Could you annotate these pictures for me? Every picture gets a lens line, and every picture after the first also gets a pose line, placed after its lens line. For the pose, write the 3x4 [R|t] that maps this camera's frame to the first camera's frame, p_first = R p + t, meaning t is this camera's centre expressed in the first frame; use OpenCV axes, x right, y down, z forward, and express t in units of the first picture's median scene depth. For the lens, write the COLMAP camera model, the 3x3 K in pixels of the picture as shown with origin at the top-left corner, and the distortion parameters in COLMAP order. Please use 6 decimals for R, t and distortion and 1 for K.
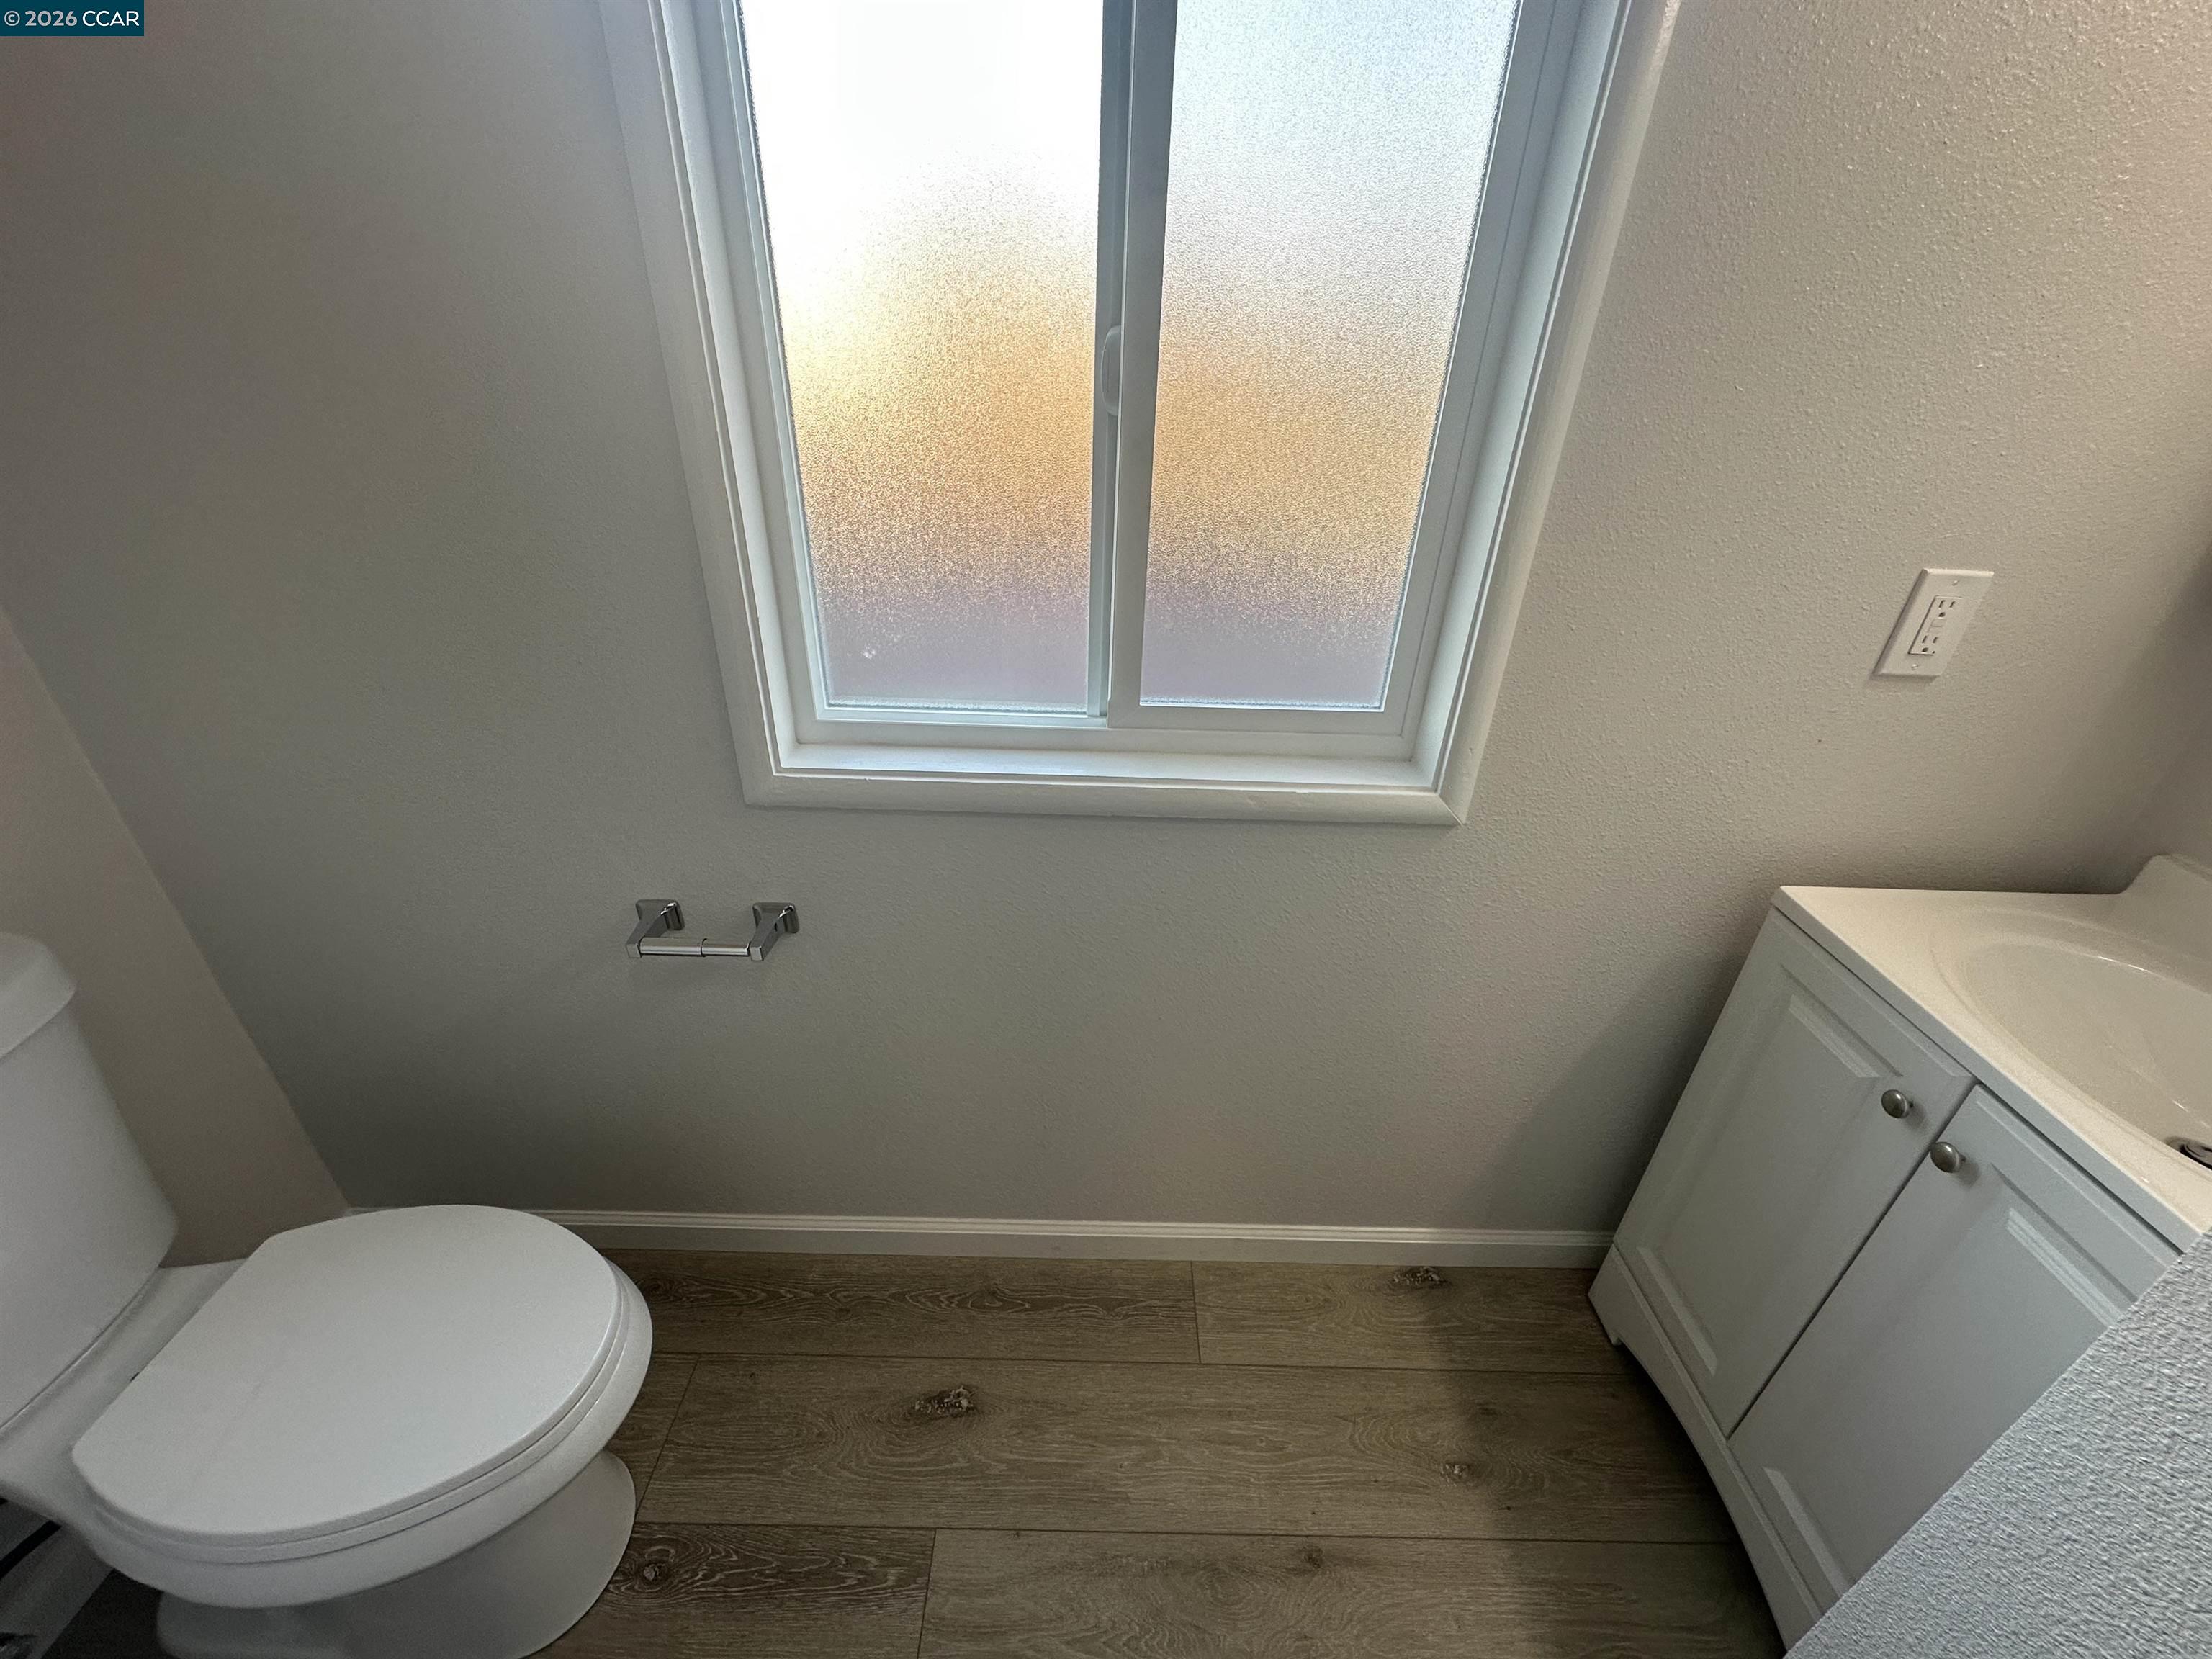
lens RADIAL K [[884.5, 0, 1106.0], [0, 884.5, 829.5], [0, 0, 1]] dist [0.002517, 0.000198]
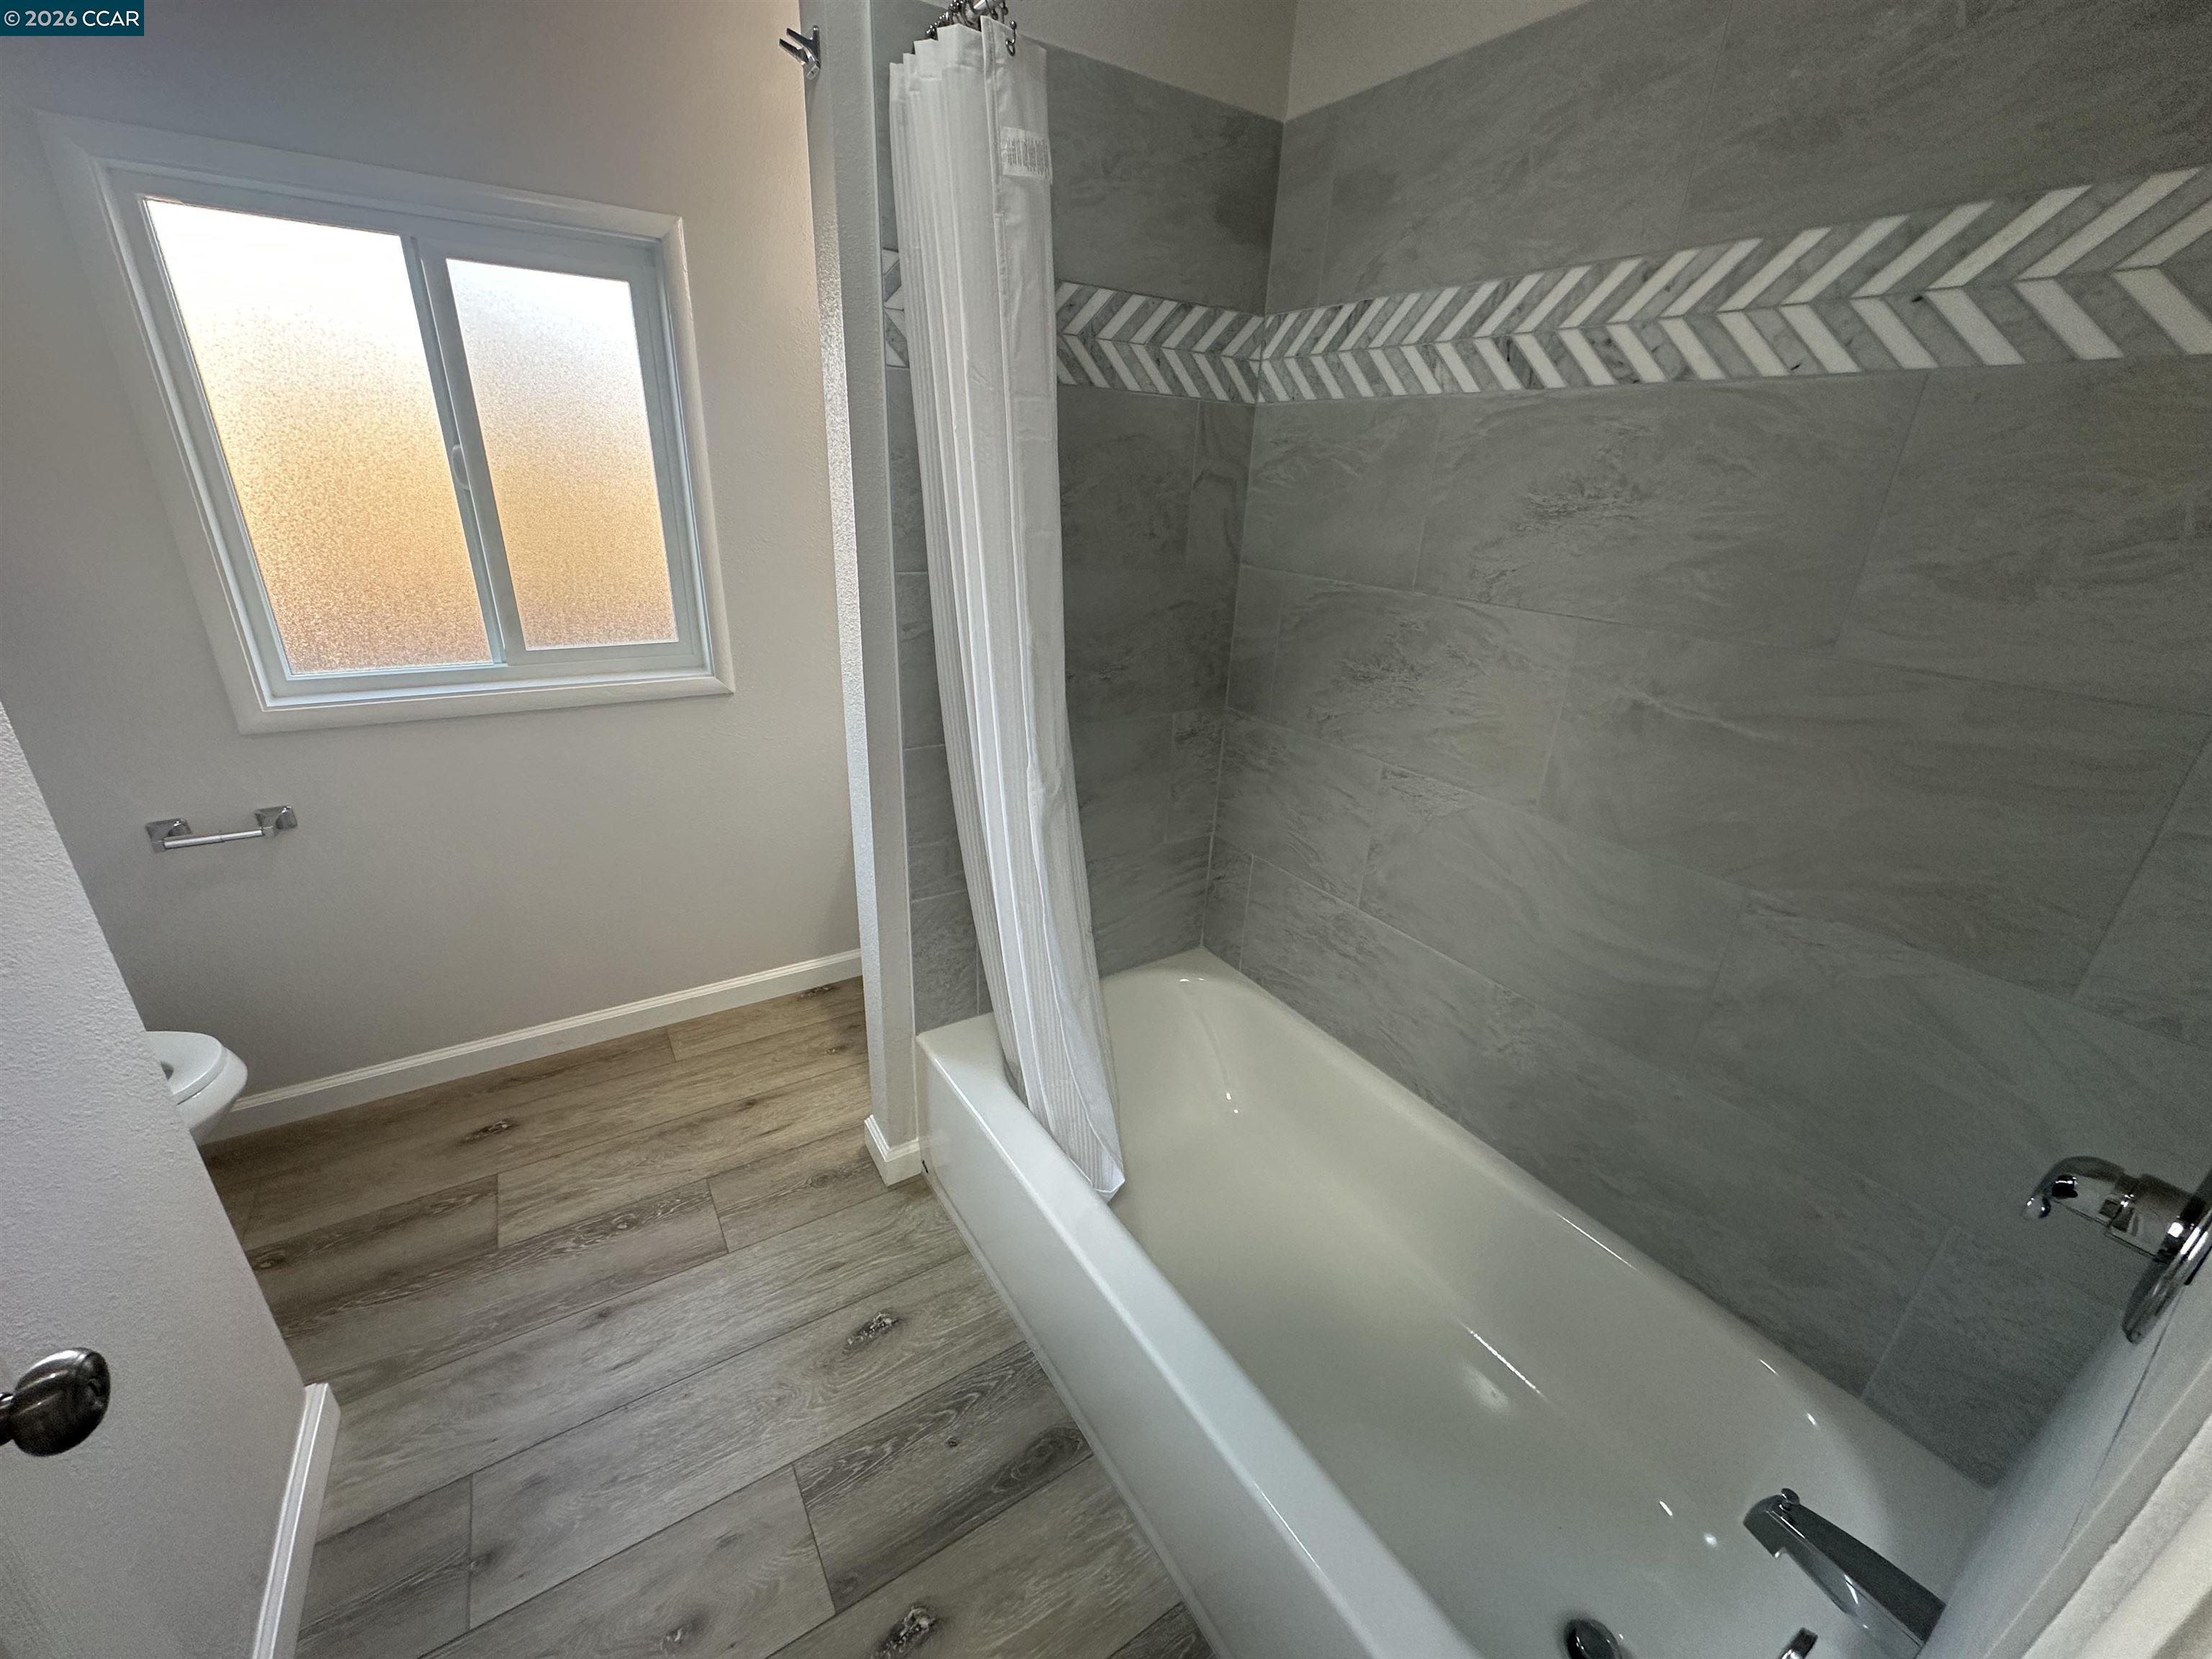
lens RADIAL K [[884.5, 0, 1106.0], [0, 884.5, 829.5], [0, 0, 1]] dist [0.002517, 0.000198]
pose [[0.841906, -0.201485, 0.500597, 0.053057], [0.247597, 0.968498, -0.026599, 0.497008], [-0.479468, 0.146340, 0.865272, -0.945823]]
